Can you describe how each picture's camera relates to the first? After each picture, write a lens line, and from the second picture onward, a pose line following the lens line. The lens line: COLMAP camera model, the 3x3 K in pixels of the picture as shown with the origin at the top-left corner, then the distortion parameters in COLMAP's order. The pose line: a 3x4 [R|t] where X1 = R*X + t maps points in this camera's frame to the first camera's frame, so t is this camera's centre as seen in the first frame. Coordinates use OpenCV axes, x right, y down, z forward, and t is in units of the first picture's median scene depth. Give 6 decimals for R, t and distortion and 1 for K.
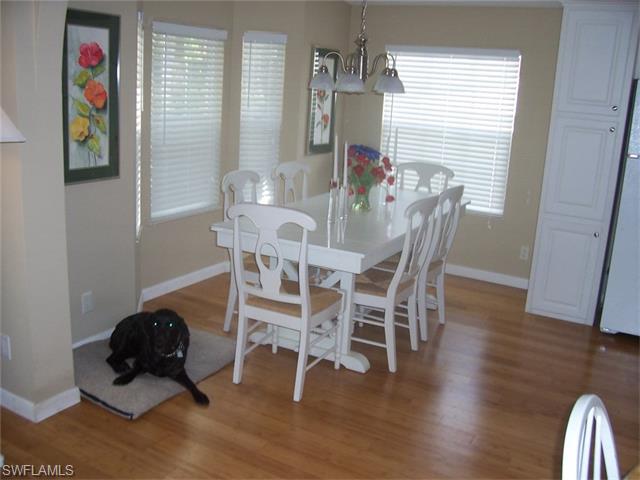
lens RADIAL K [[635.6, 0, 320.0], [0, 635.6, 240.0], [0, 0, 1]] dist [-0.164594, 0.143970]
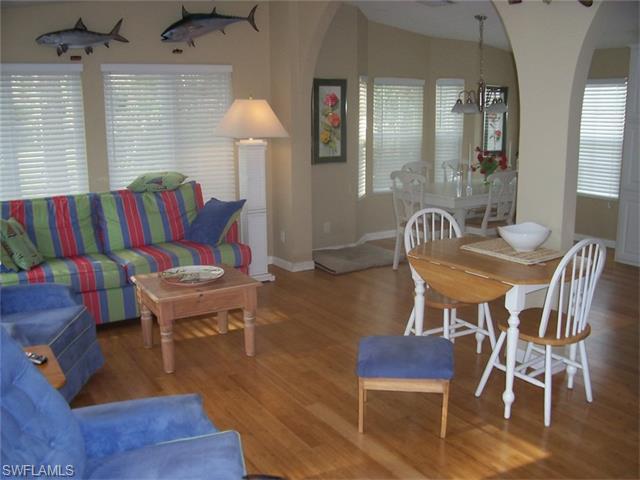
lens RADIAL K [[635.6, 0, 320.0], [0, 635.6, 240.0], [0, 0, 1]] dist [-0.164594, 0.143970]
pose [[0.886333, 0.035890, -0.461656, 0.451190], [-0.059909, 0.997500, -0.037472, 0.188180], [0.459157, 0.060870, 0.886267, -0.649968]]
